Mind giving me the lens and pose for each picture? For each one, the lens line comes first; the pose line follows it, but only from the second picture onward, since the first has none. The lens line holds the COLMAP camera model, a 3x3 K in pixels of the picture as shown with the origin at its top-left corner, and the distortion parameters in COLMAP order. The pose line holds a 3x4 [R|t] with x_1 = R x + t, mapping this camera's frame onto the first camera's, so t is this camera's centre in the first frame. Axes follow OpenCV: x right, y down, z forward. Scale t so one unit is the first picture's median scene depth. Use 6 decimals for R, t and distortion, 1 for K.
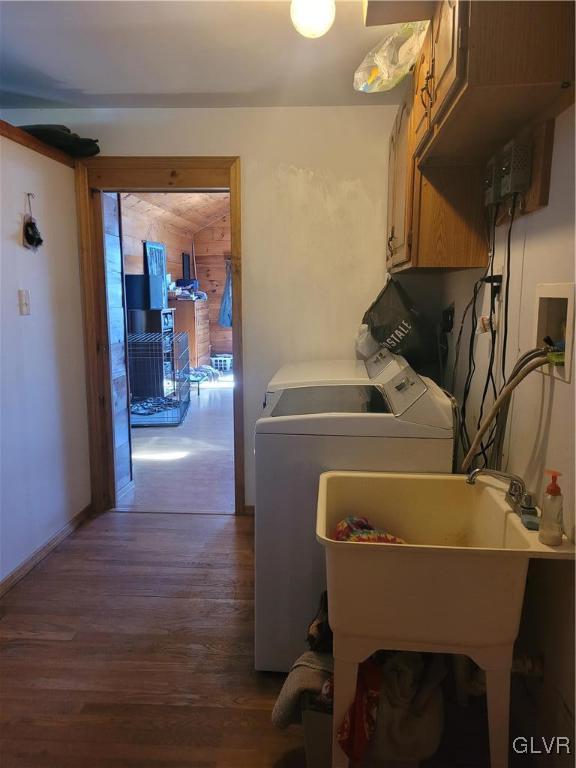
lens RADIAL K [[584.4, 0, 292.9], [0, 584.4, 387.3], [0, 0, 1]] dist [0.064937, -0.019822]
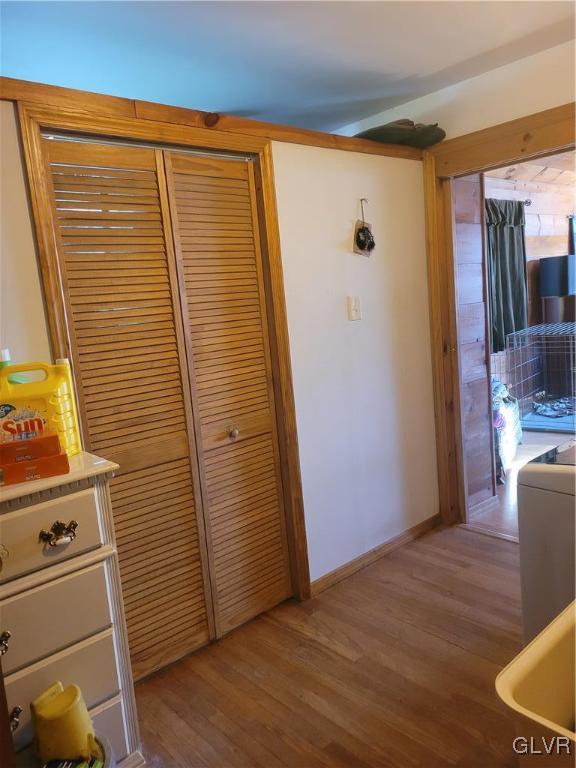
lens RADIAL K [[584.4, 0, 286.6], [0, 584.4, 380.1], [0, 0, 1]] dist [0.064937, -0.019822]
pose [[0.717007, 0.032766, -0.696295, 0.154994], [-0.024758, 0.999461, 0.021538, -0.035750], [0.696626, 0.001796, 0.717433, 0.185995]]
